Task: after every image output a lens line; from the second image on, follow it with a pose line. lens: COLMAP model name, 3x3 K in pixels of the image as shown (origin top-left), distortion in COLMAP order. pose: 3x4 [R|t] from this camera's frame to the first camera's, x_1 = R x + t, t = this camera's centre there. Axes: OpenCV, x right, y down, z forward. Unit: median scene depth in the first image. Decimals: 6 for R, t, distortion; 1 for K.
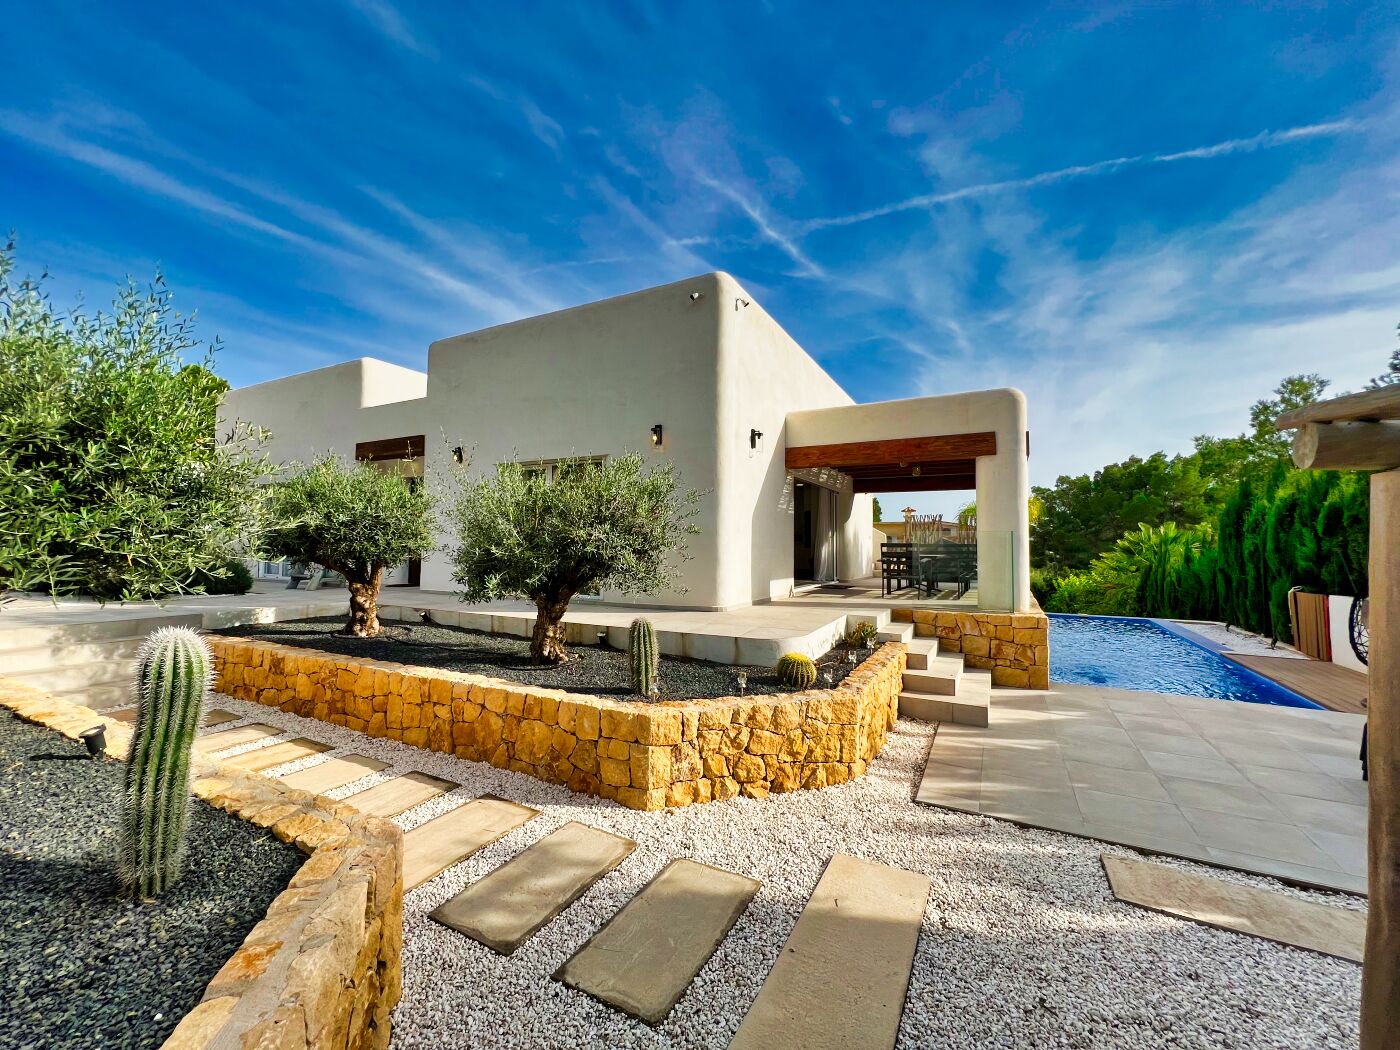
lens RADIAL K [[565.7, 0, 693.6], [0, 565.7, 521.6], [0, 0, 1]] dist [-0.004640, 0.001127]
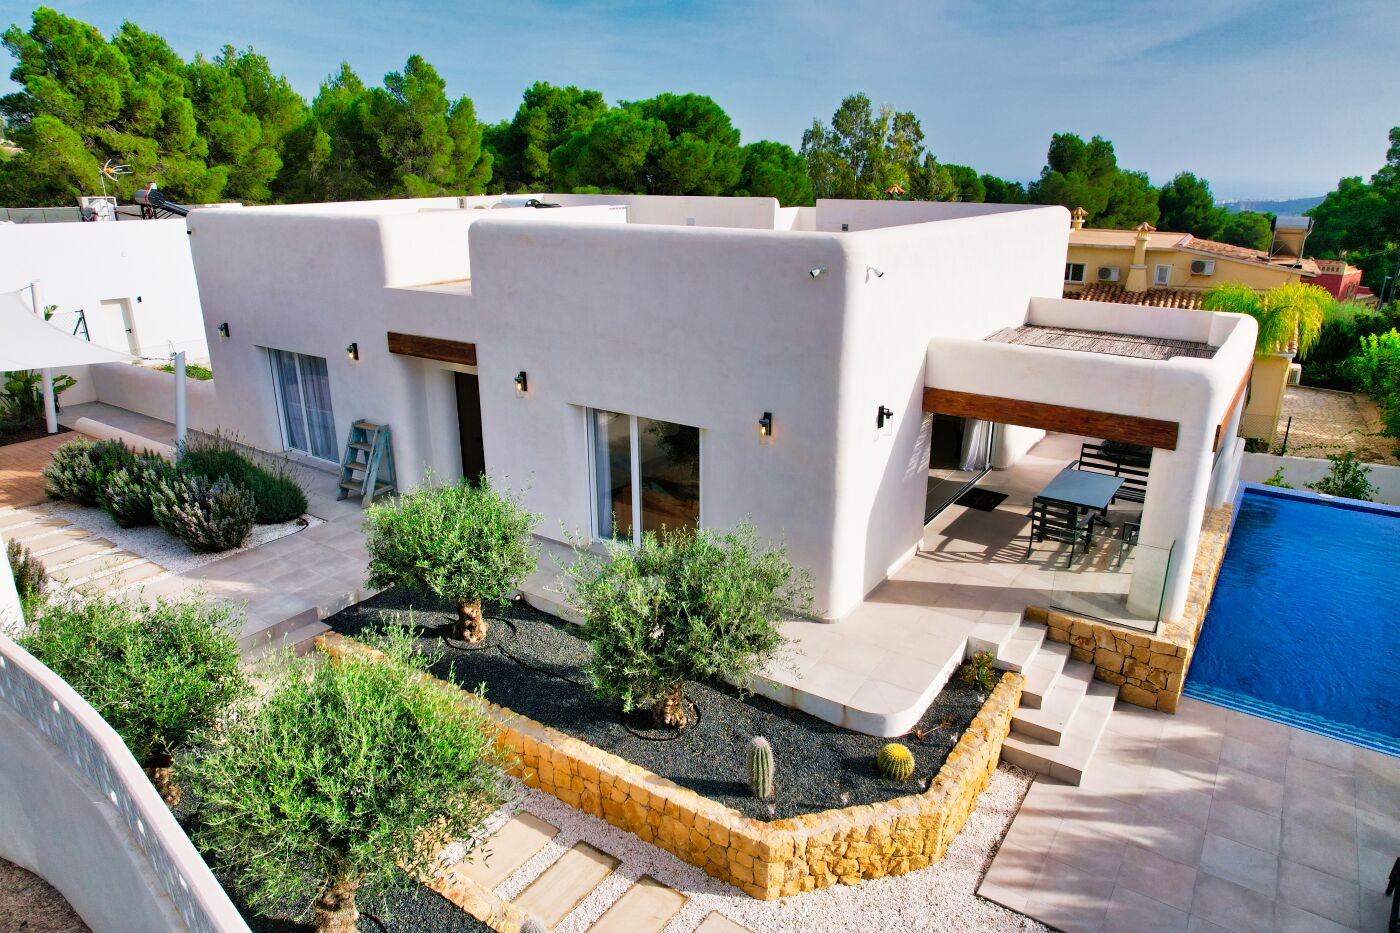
lens RADIAL K [[896.9, 0, 698.7], [0, 896.9, 467.0], [0, 0, 1]] dist [-0.046692, 0.000242]
pose [[0.994166, 0.024277, -0.105089, -0.038958], [0.015077, 0.933493, 0.358280, -1.042910], [0.106798, -0.357774, 0.927681, -0.522215]]
